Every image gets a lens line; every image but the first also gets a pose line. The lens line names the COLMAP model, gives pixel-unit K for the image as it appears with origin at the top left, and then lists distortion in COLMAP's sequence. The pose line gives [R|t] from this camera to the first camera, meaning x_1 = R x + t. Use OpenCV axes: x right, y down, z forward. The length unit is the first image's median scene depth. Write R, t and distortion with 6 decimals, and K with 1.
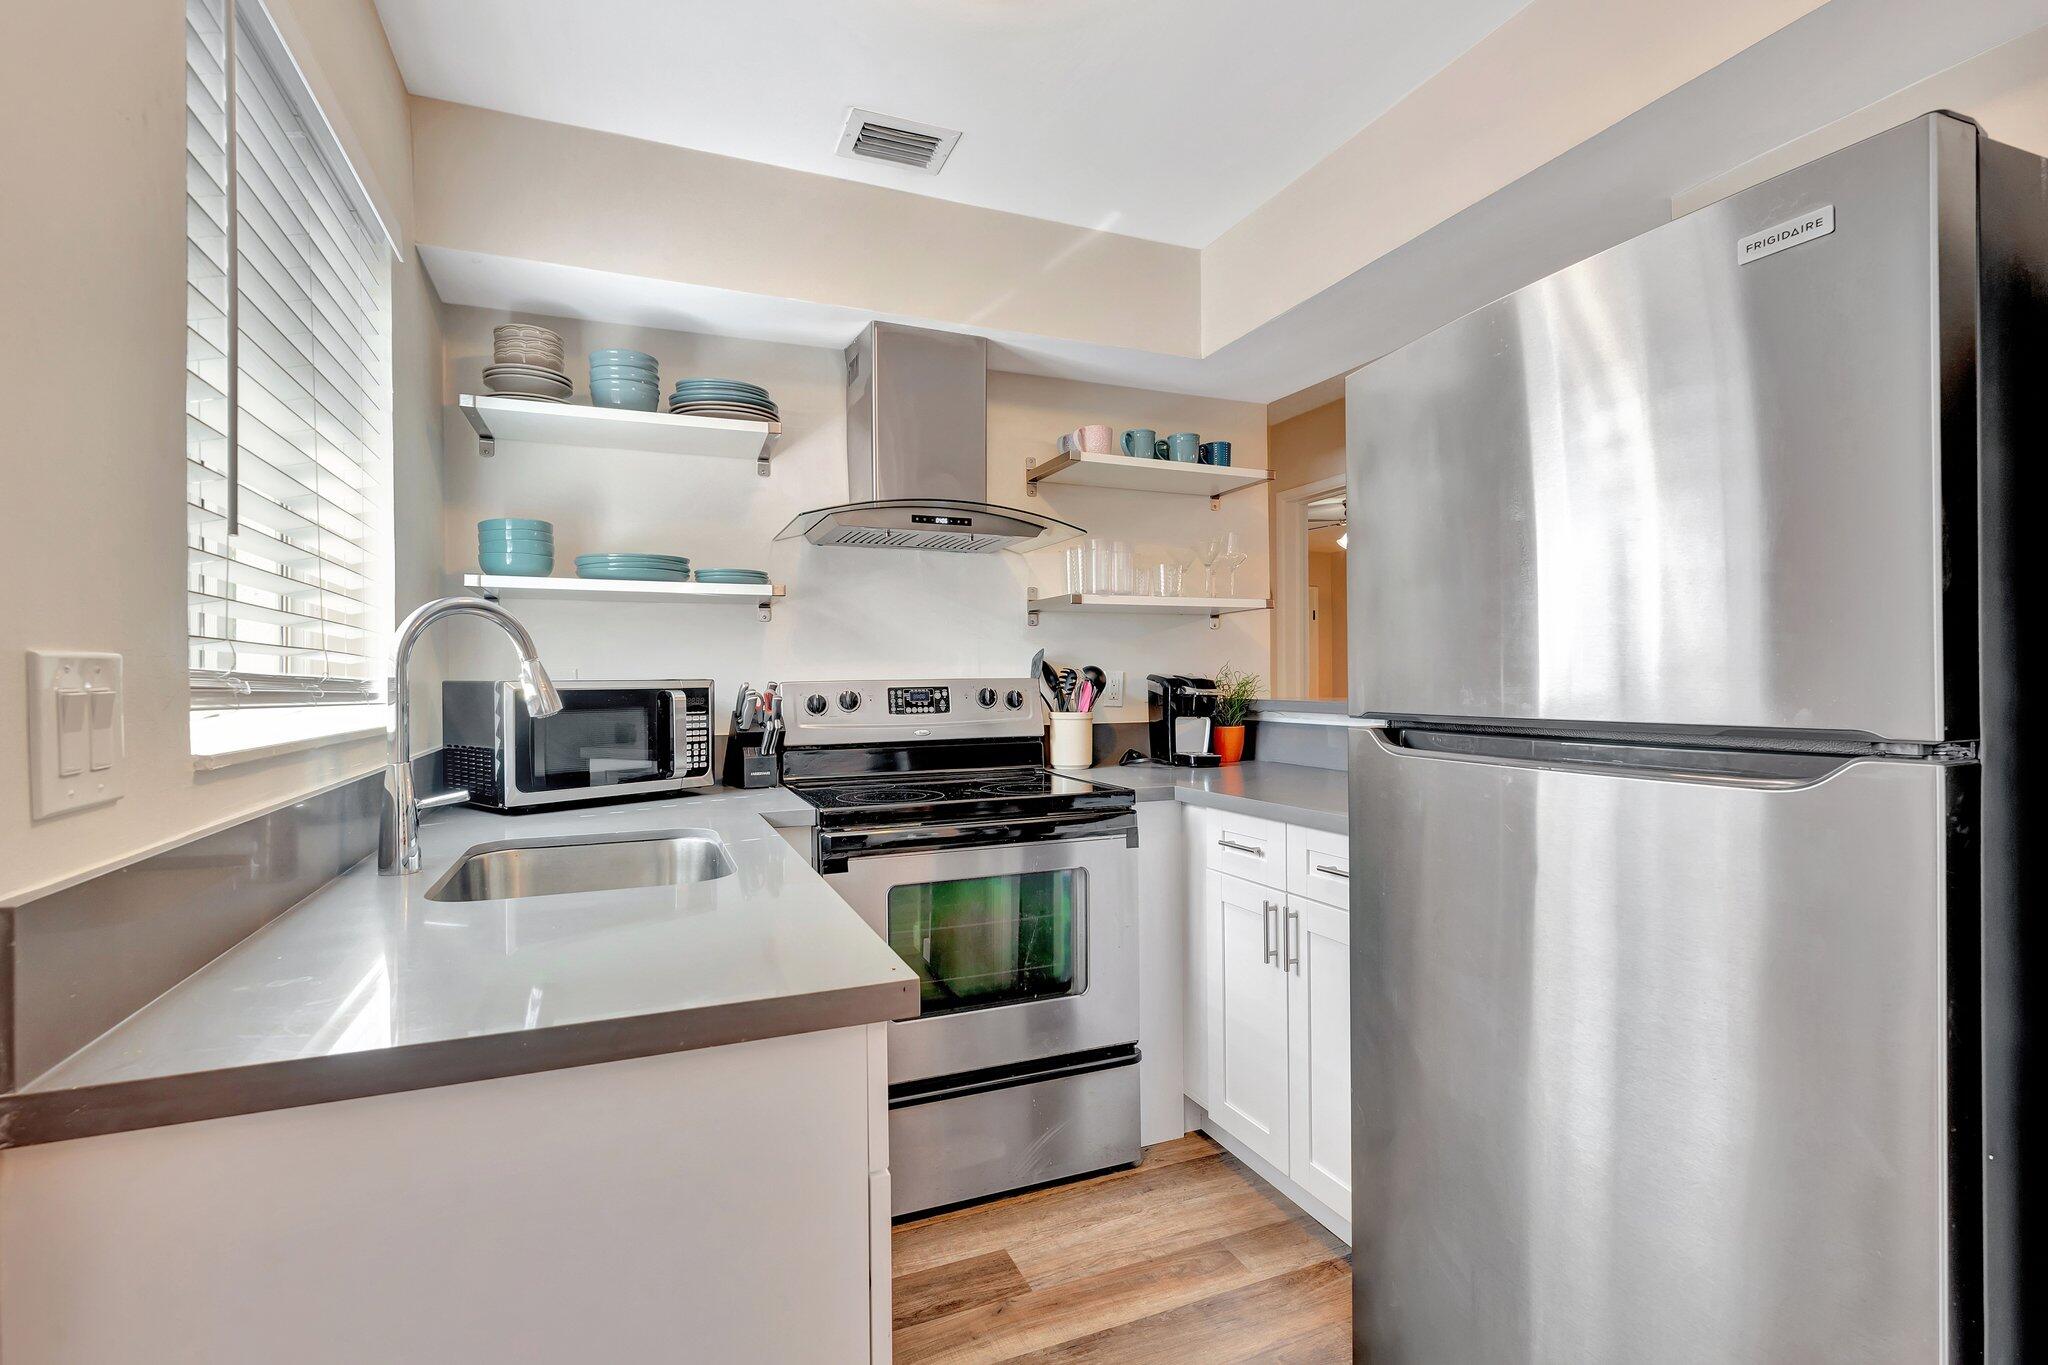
lens RADIAL K [[941.8, 0, 1025.1], [0, 941.8, 691.7], [0, 0, 1]] dist [-0.001700, -0.000211]
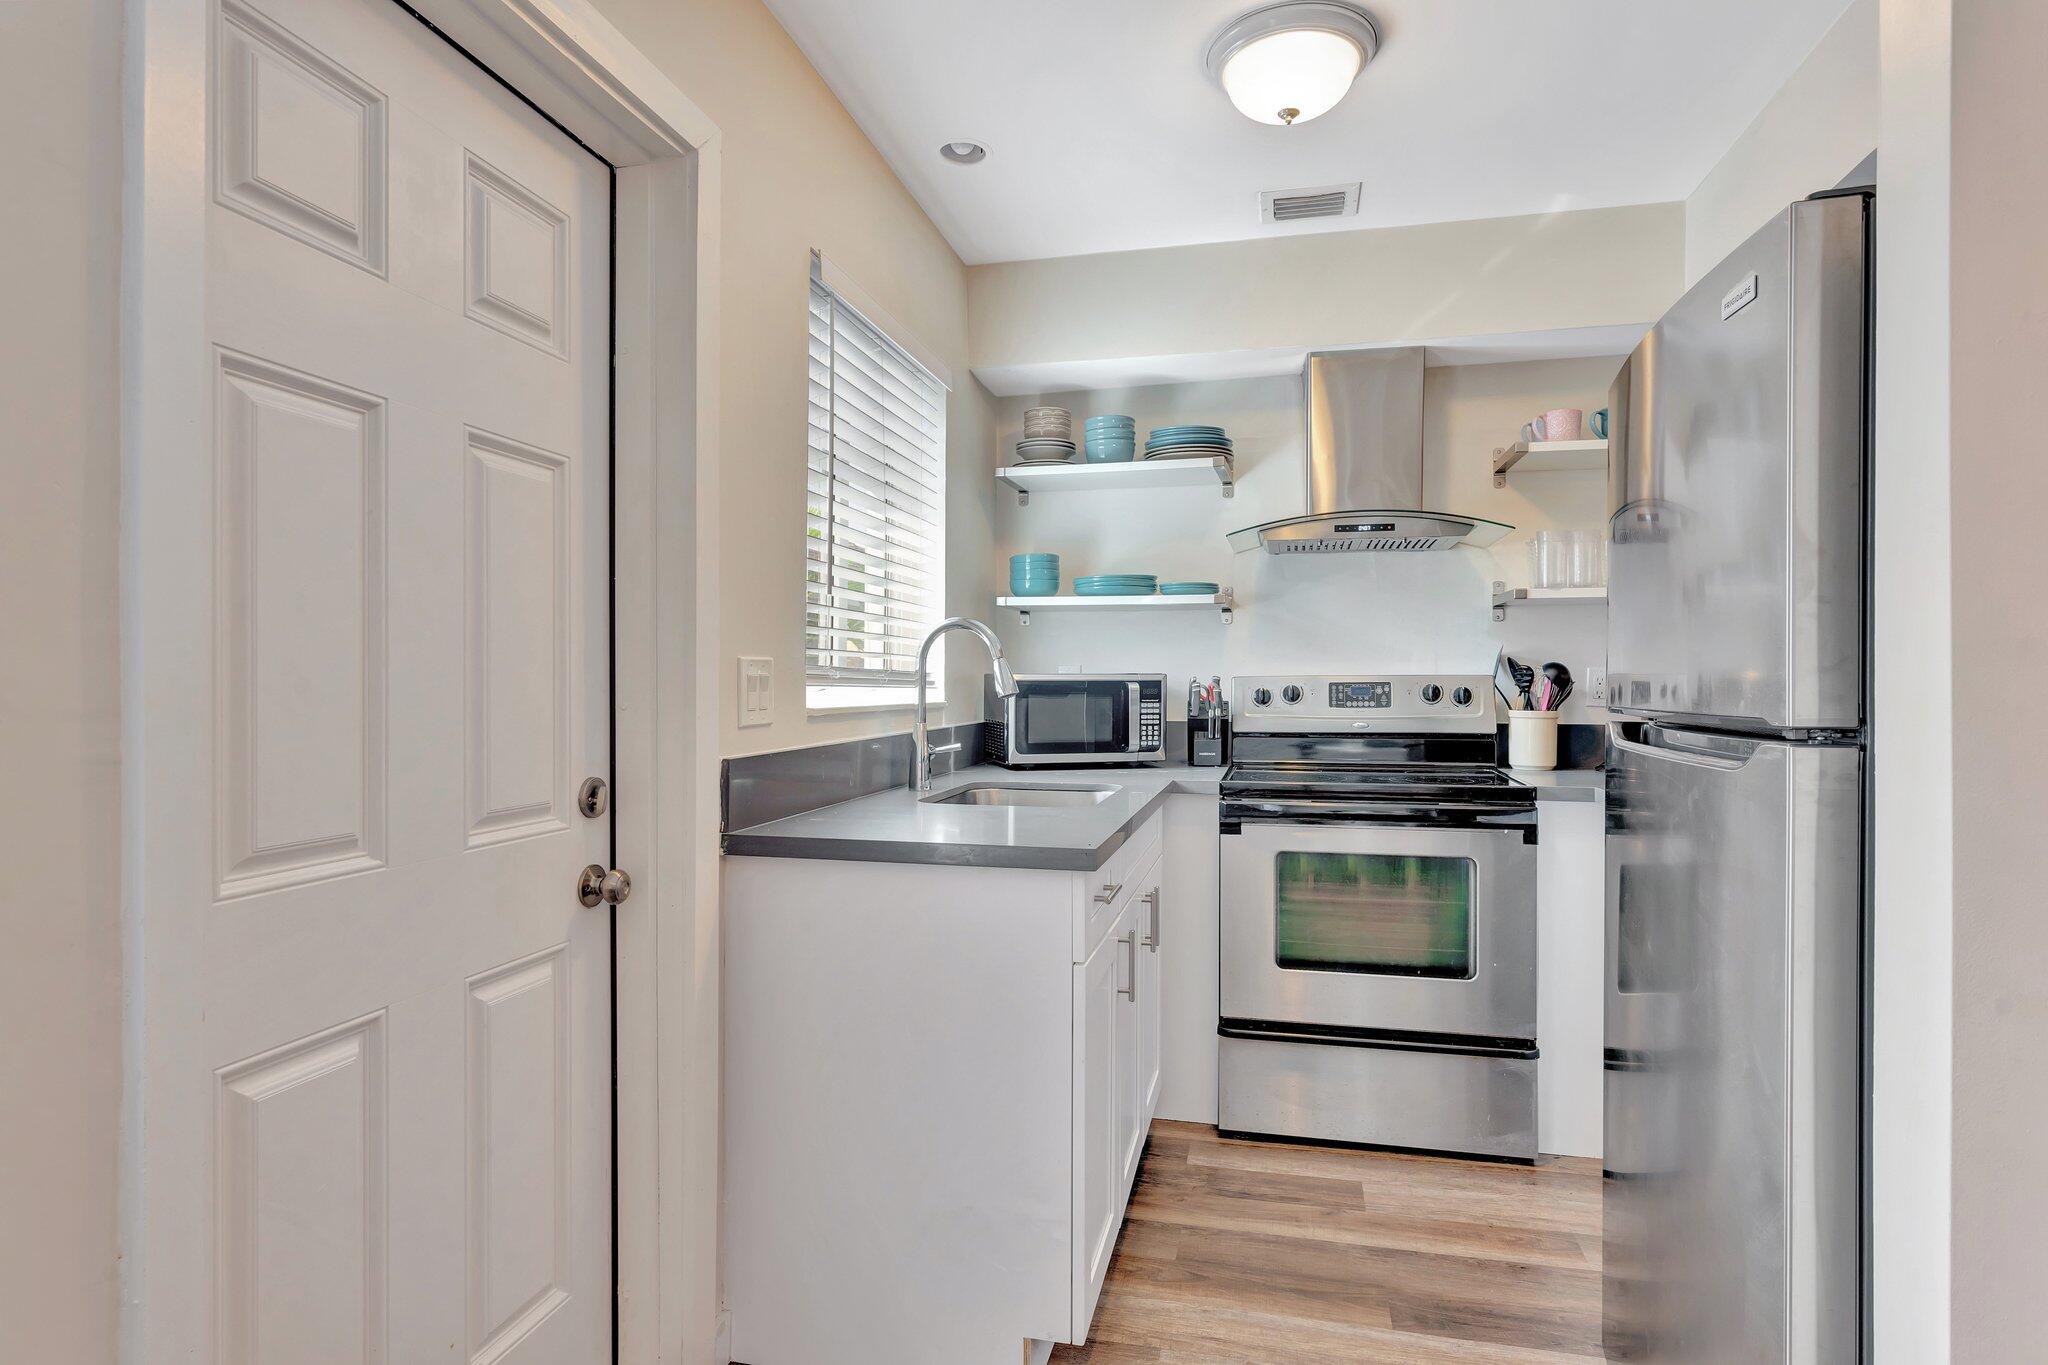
lens RADIAL K [[1089.0, 0, 1032.1], [0, 1089.0, 695.6], [0, 0, 1]] dist [0.000275, -0.000449]
pose [[0.807592, 0.016649, -0.589506, 0.358058], [-0.014794, 0.999859, 0.007971, 0.006282], [0.589556, 0.002283, 0.807724, -0.243473]]
